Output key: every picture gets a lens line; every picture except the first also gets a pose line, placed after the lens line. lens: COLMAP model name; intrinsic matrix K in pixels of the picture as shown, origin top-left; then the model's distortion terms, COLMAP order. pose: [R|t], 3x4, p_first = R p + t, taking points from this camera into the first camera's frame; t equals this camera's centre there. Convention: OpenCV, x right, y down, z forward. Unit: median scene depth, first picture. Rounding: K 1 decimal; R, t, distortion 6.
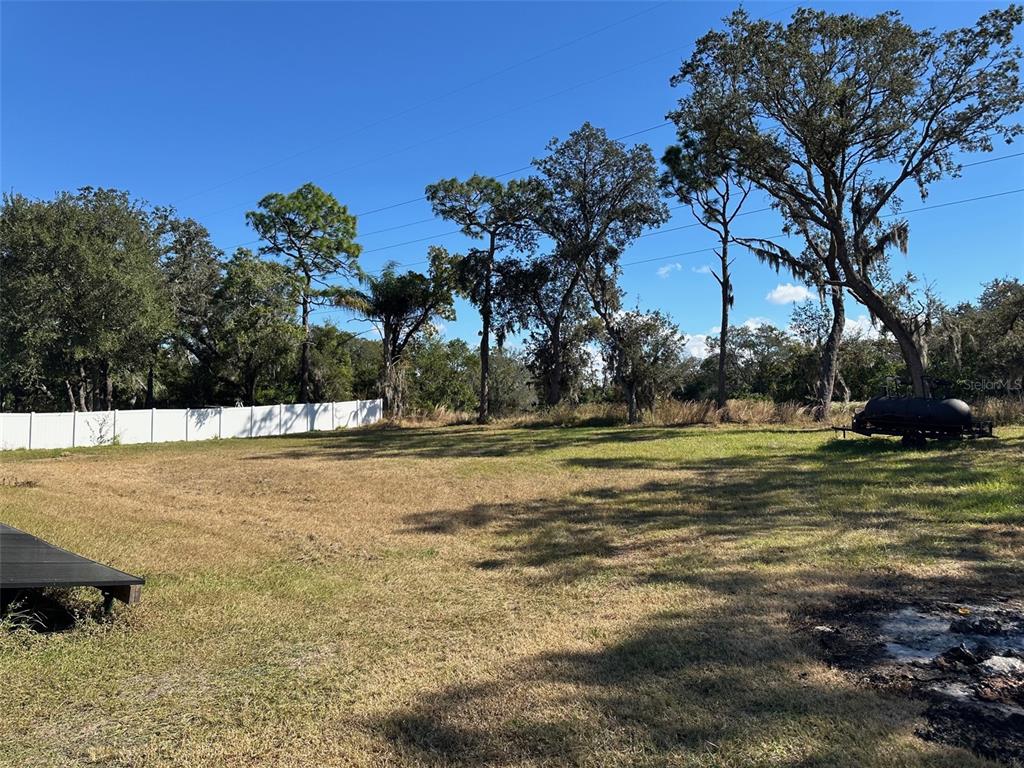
lens RADIAL K [[720.8, 0, 521.6], [0, 720.8, 378.1], [0, 0, 1]] dist [0.173204, -0.261530]
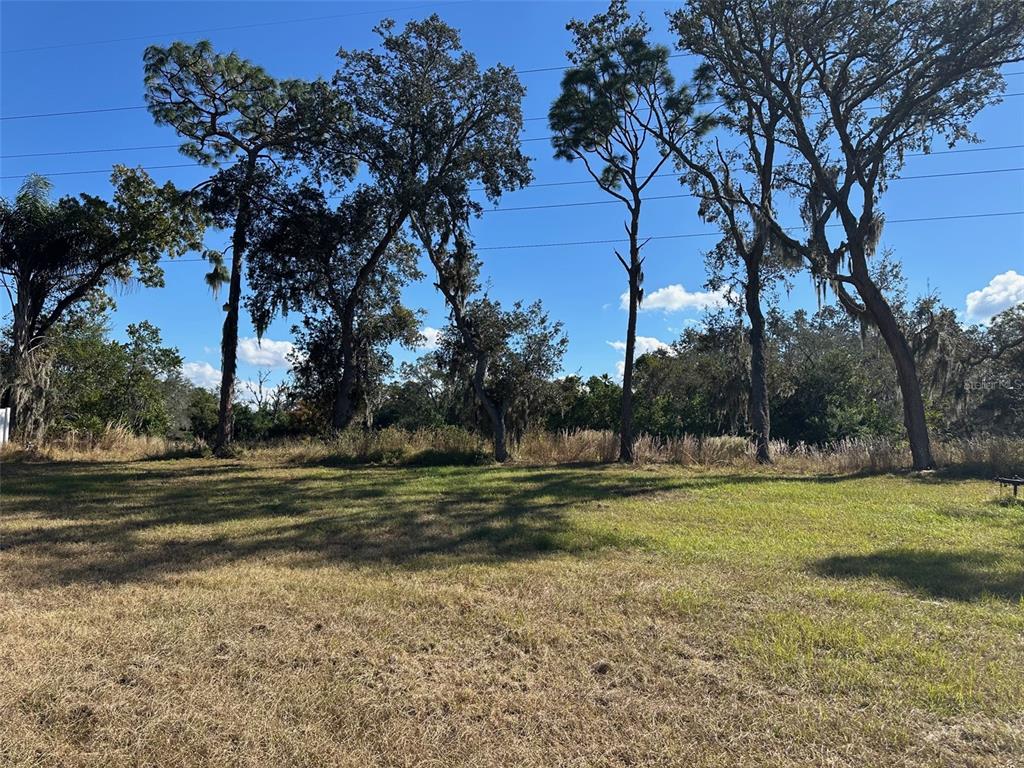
lens RADIAL K [[709.5, 0, 512.0], [0, 709.5, 384.0], [0, 0, 1]] dist [0.044974, -0.039052]
pose [[0.875236, 0.066587, 0.479092, -0.127399], [-0.048956, 0.997588, -0.049214, 0.019546], [-0.481213, 0.019619, 0.876384, 0.350272]]
